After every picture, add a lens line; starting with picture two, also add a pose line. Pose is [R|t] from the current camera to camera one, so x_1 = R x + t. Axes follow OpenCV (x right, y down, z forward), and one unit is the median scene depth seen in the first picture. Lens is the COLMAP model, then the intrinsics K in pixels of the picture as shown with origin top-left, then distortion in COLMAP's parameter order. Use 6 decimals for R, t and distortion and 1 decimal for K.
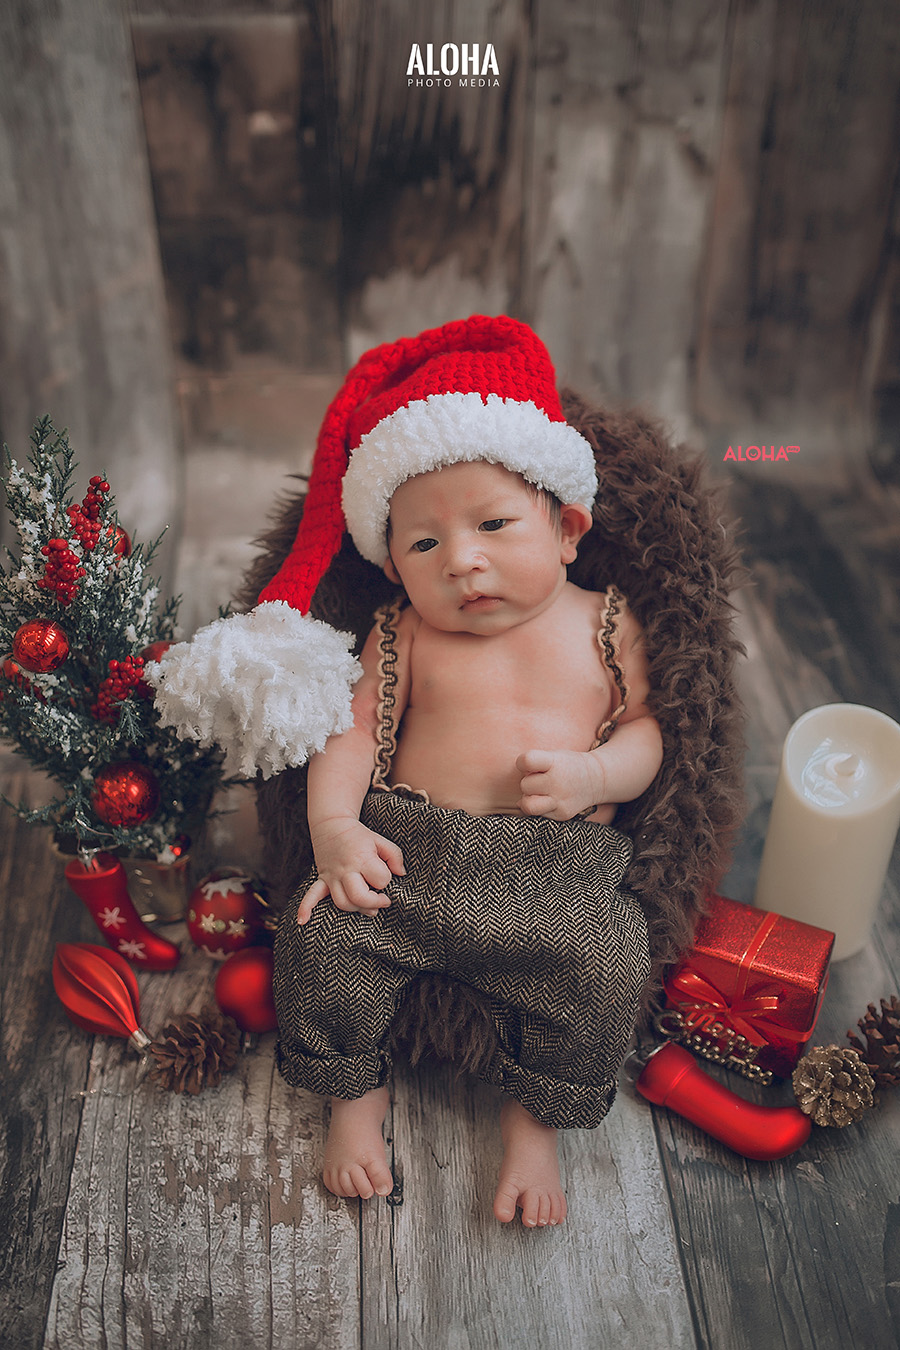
lens RADIAL K [[1317.1, 0, 443.7], [0, 1317.1, 674.5], [0, 0, 1]] dist [-0.074120, 0.110123]
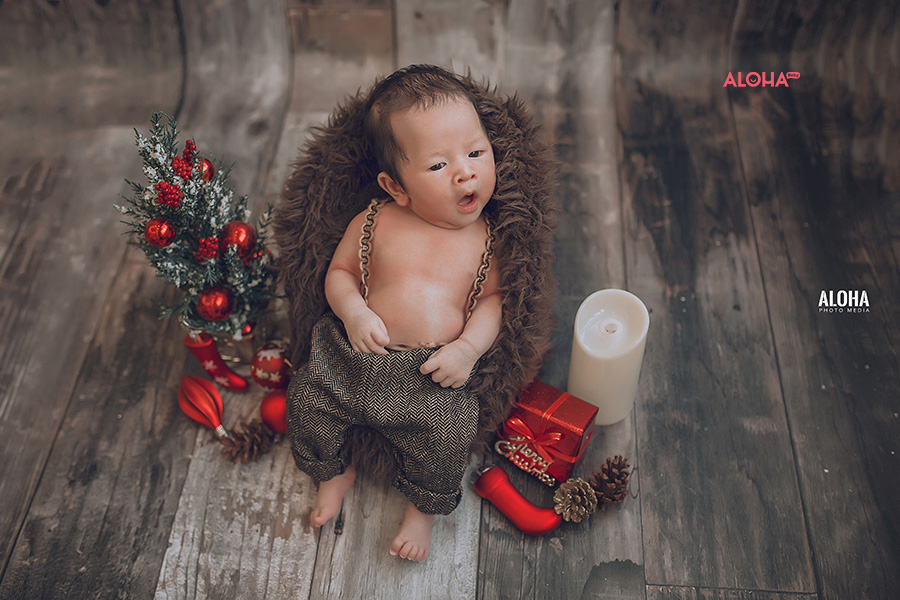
lens RADIAL K [[878.0, 0, 448.7], [0, 878.0, 293.0], [0, 0, 1]] dist [-0.074120, 0.110123]
pose [[0.991039, 0.085369, -0.102734, 0.215746], [-0.060263, 0.972147, 0.226492, -0.230434], [0.119208, -0.218272, 0.968580, -0.145193]]
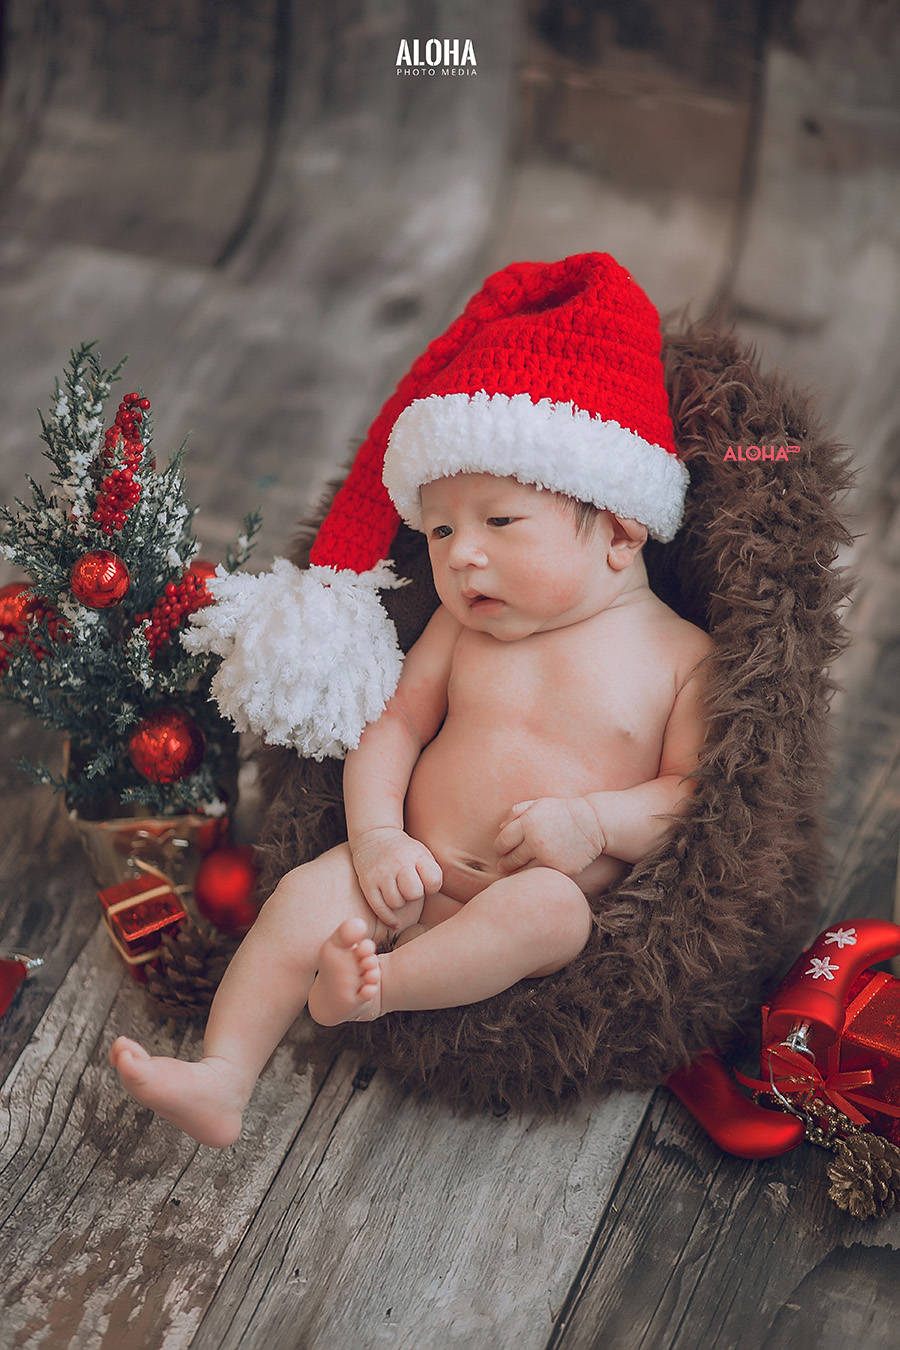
lens RADIAL K [[3399.5, 0, 449.9], [0, 3399.5, 679.1], [0, 0, 1]] dist [0.050071, -0.774517]
pose [[0.915532, 0.261030, -0.306047, 0.676753], [-0.234112, 0.964489, 0.122280, -0.196312], [0.327098, -0.040302, 0.944131, -1.264460]]
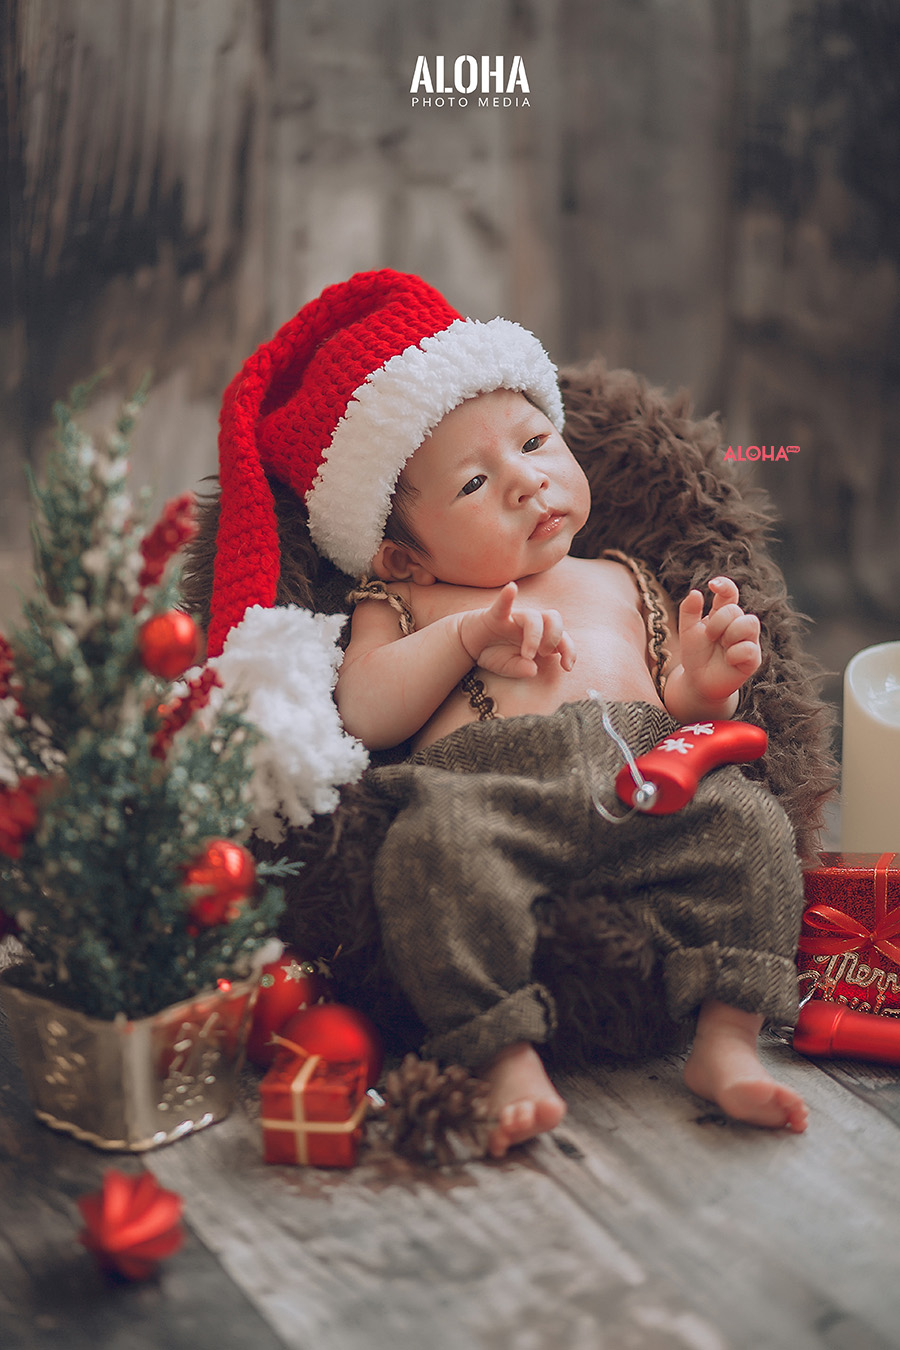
lens RADIAL K [[3446.5, 0, 449.1], [0, 3446.5, 674.8], [0, 0, 1]] dist [0.152742, -0.856902]
pose [[0.941131, -0.076814, 0.329198, -0.775329], [0.200962, 0.910204, -0.362138, 0.861765], [-0.271820, 0.406975, 0.872058, -0.974554]]
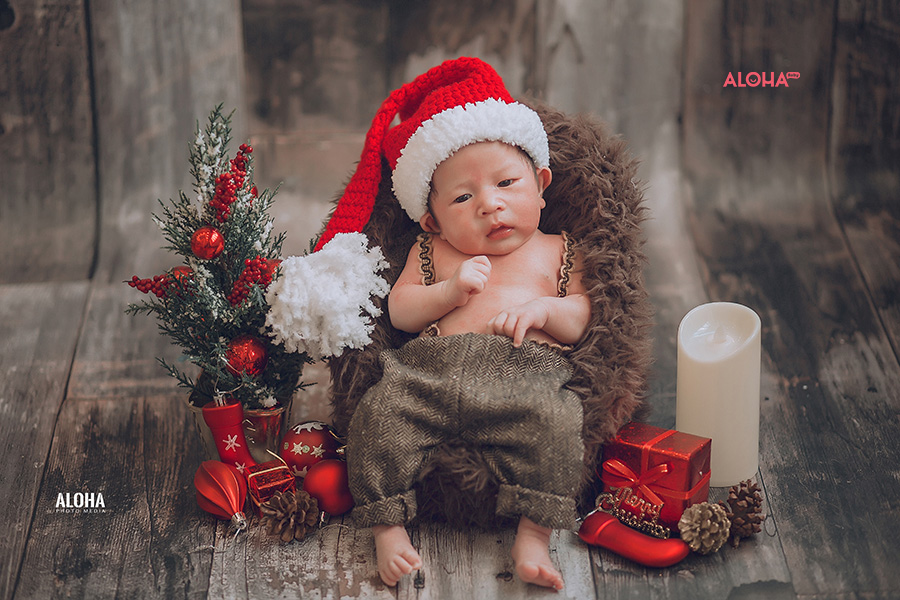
lens RADIAL K [[2266.4, 0, 452.0], [0, 2266.4, 300.6], [0, 0, 1]] dist [0.050071, -0.774517]
pose [[0.999509, 0.007924, -0.030311, 0.077721], [-0.014605, 0.973774, -0.227047, 0.653020], [0.027717, 0.227379, 0.973412, -1.641428]]
